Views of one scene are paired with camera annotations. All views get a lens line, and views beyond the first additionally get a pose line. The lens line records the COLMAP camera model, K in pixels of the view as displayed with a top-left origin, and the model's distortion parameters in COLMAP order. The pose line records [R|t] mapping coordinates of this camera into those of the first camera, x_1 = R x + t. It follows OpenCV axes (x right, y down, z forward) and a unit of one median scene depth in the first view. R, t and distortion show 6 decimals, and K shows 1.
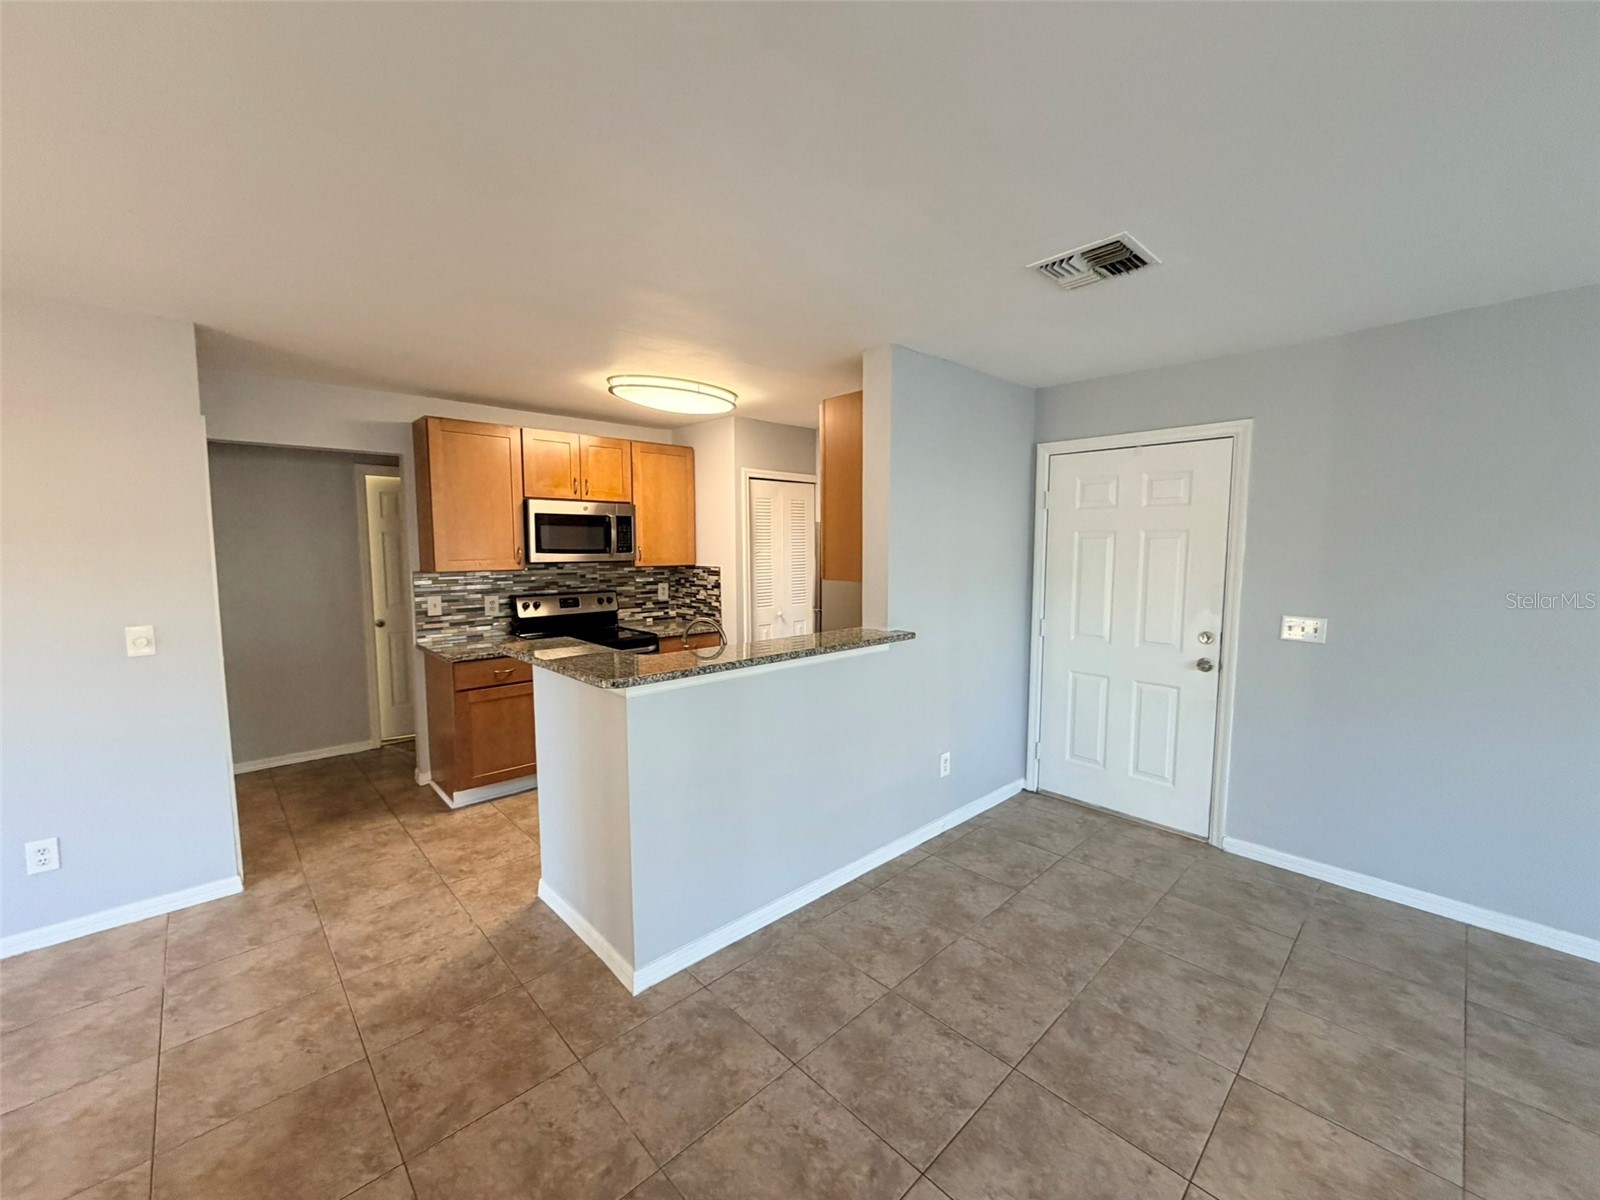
lens RADIAL K [[638.3, 0, 796.6], [0, 638.3, 601.8], [0, 0, 1]] dist [-0.000380, 0.000298]
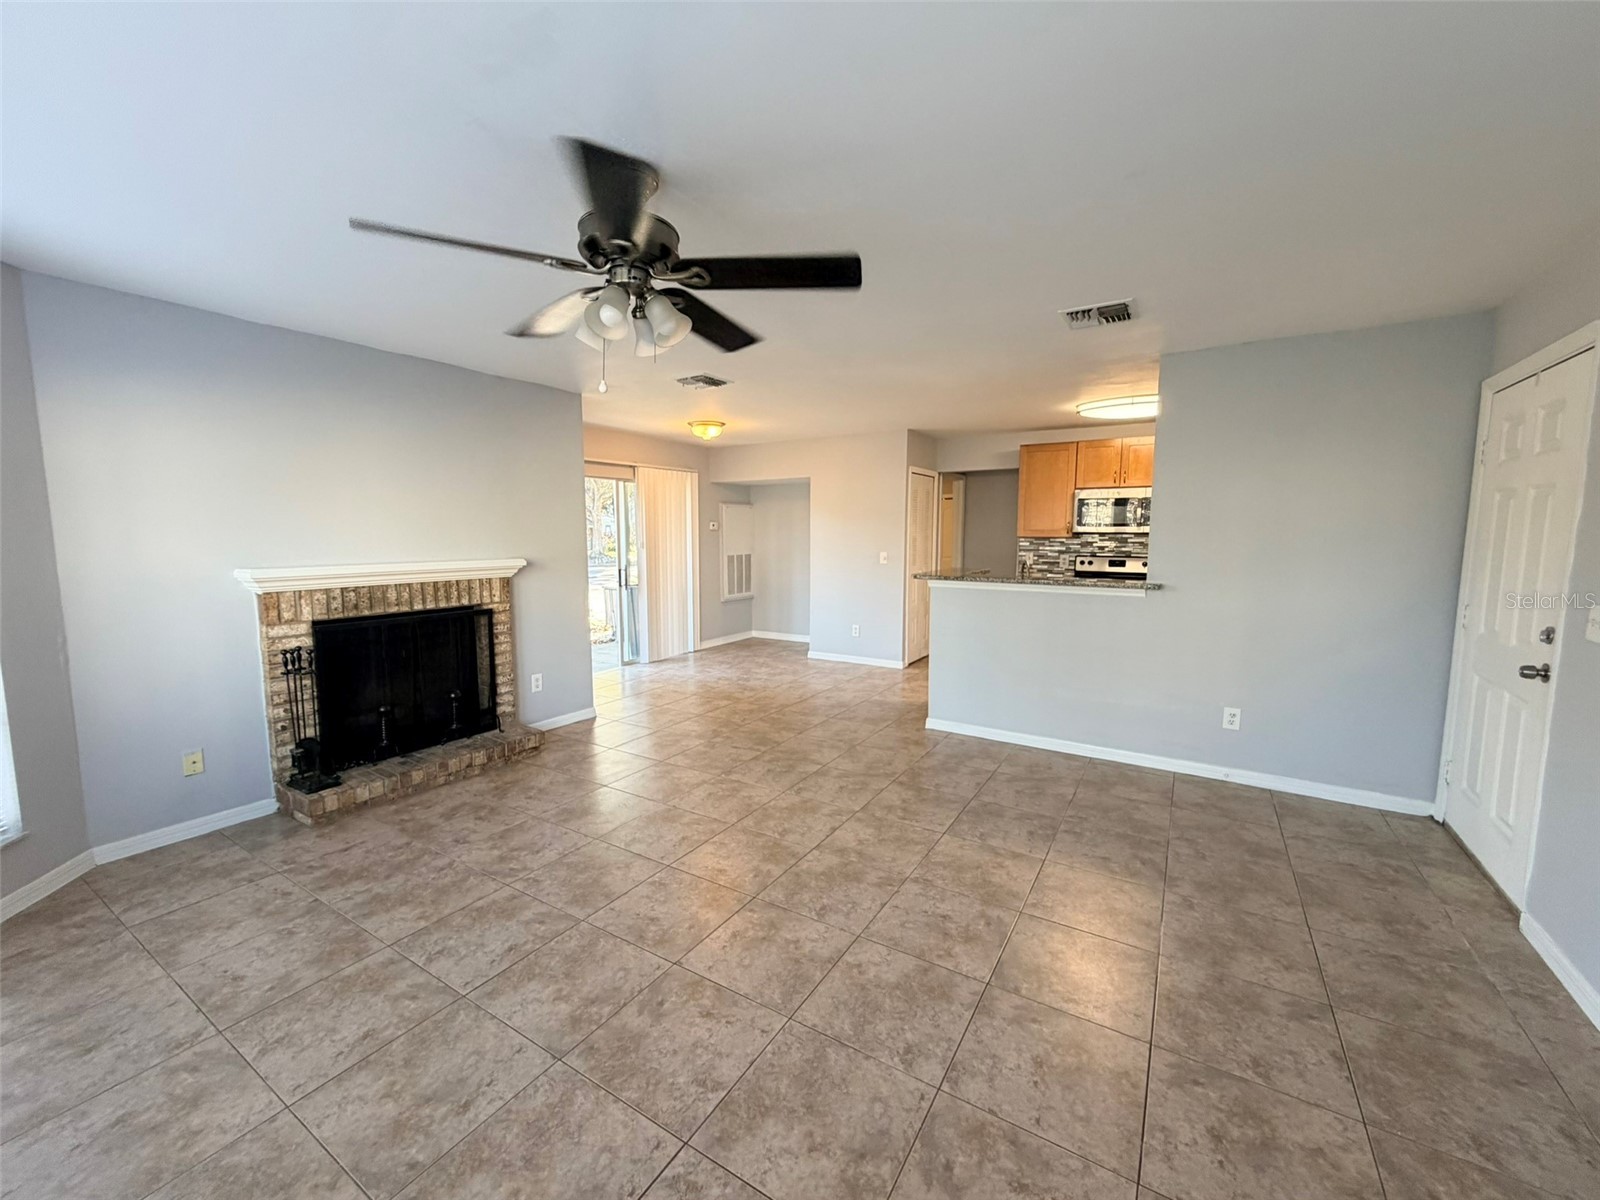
lens RADIAL K [[638.3, 0, 796.6], [0, 638.3, 601.8], [0, 0, 1]] dist [-0.000380, 0.000298]
pose [[0.250534, 0.109326, -0.961915, 1.119317], [-0.089082, 0.991991, 0.089543, 0.030338], [0.964001, 0.063256, 0.258266, 0.002424]]
